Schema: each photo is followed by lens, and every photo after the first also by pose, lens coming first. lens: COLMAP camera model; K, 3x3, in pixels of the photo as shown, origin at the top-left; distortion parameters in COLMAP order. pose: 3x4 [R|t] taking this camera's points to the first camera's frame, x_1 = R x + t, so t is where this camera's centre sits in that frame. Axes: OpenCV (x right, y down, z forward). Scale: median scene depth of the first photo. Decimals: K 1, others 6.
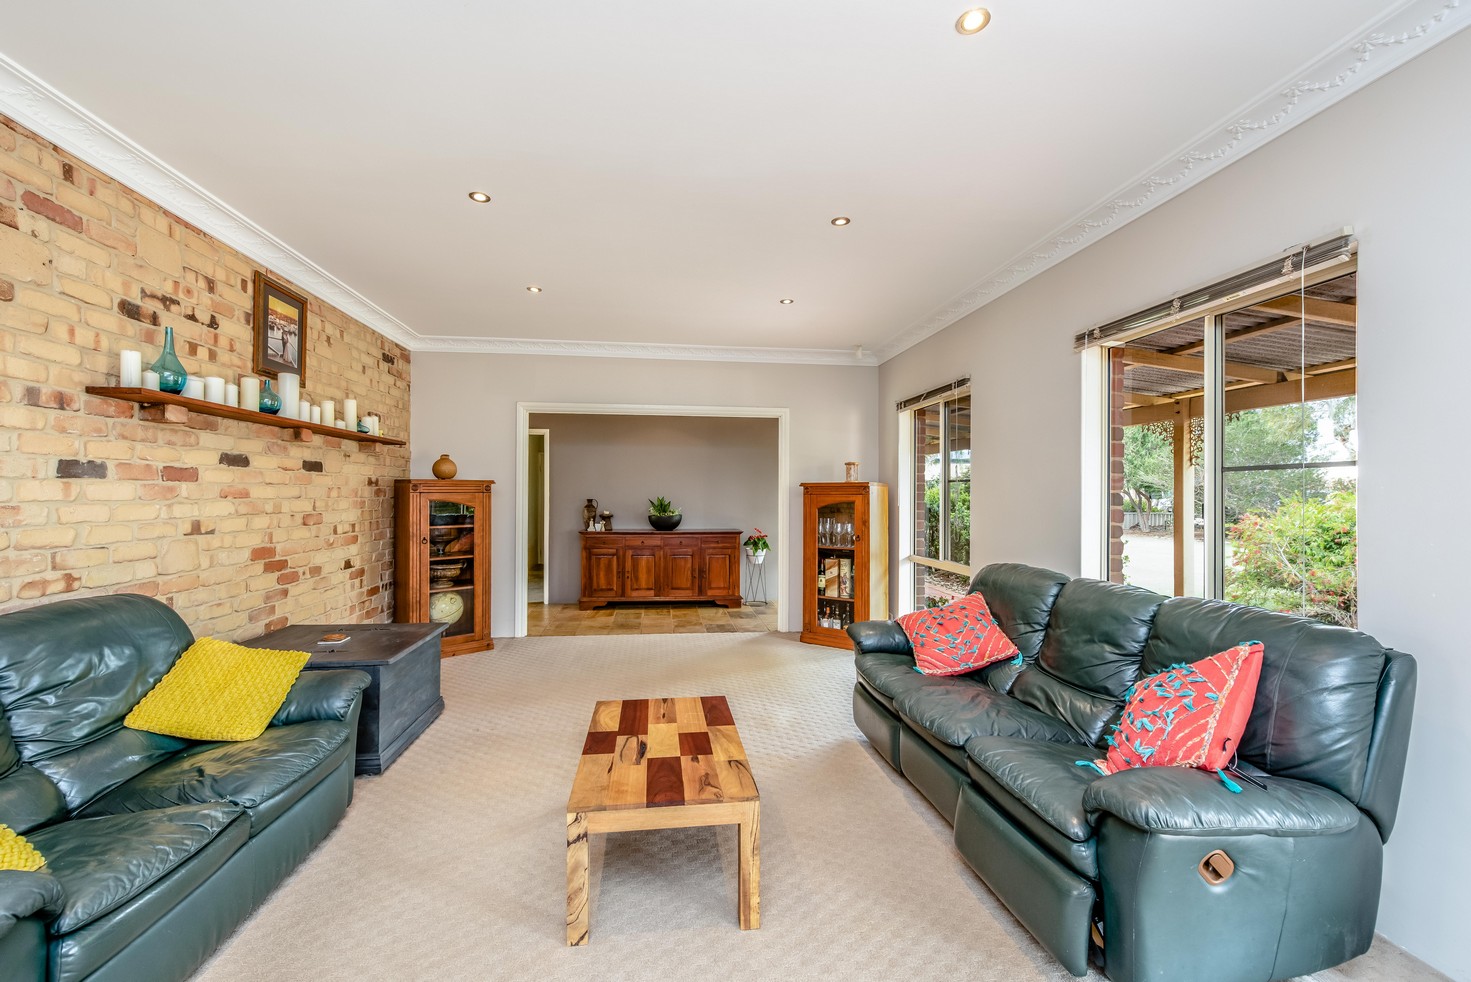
lens RADIAL K [[594.7, 0, 731.6], [0, 594.7, 499.2], [0, 0, 1]] dist [0.000255, -0.000063]
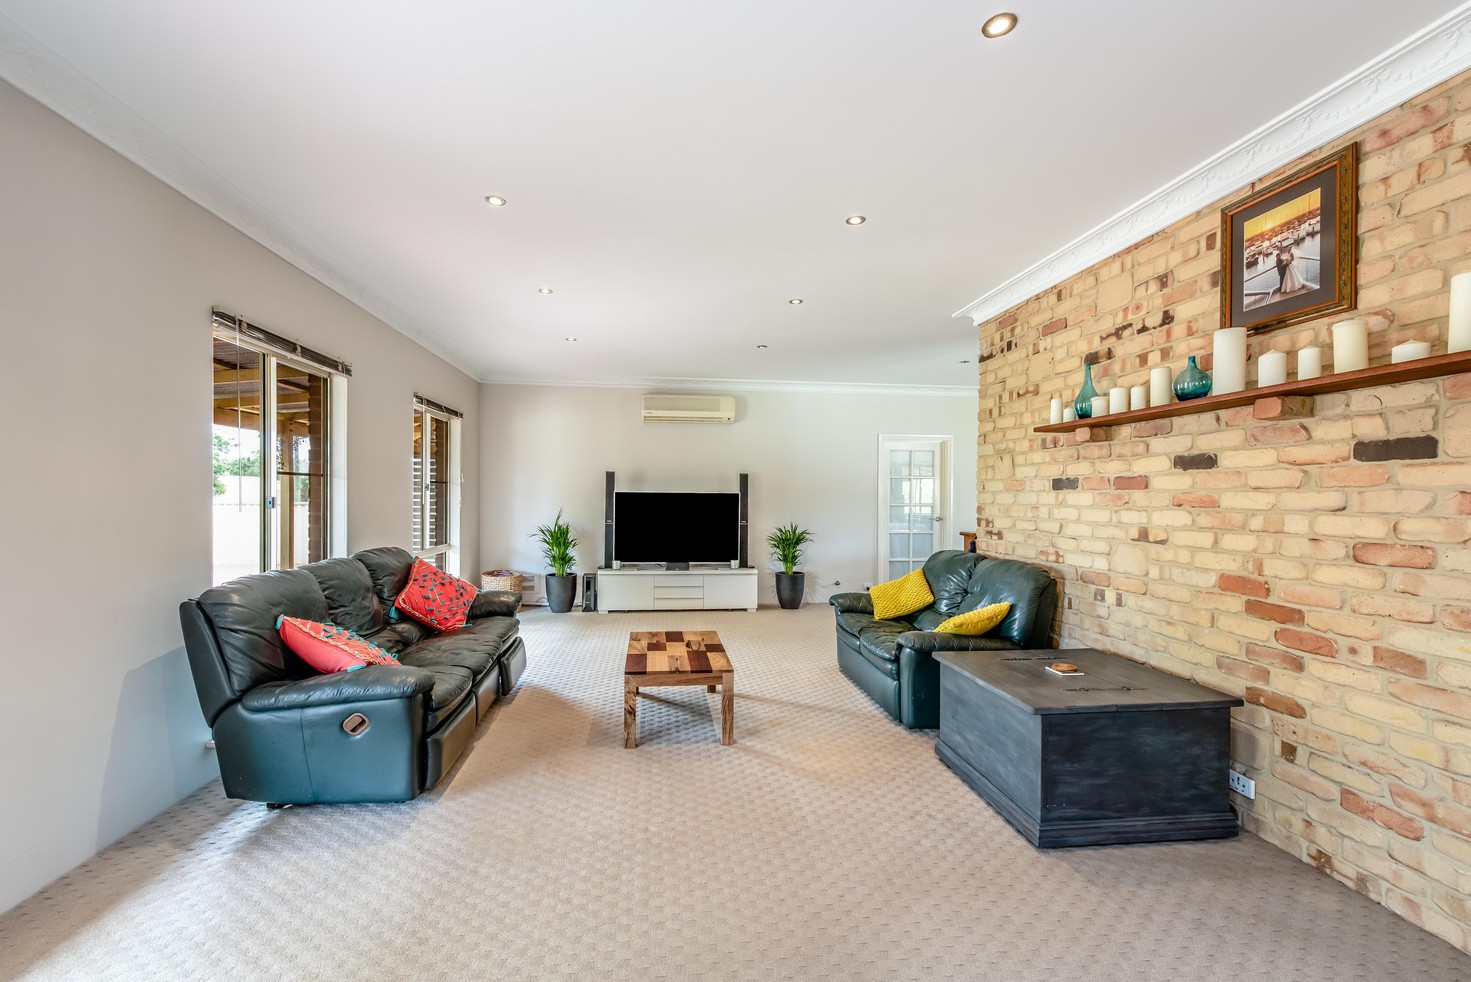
lens RADIAL K [[594.7, 0, 731.6], [0, 594.7, 499.2], [0, 0, 1]] dist [0.000255, -0.000063]
pose [[-0.999938, -0.010767, -0.002882, -0.190353], [-0.010807, 0.999835, 0.014608, -0.019313], [0.002724, 0.014639, -0.999889, 1.945823]]
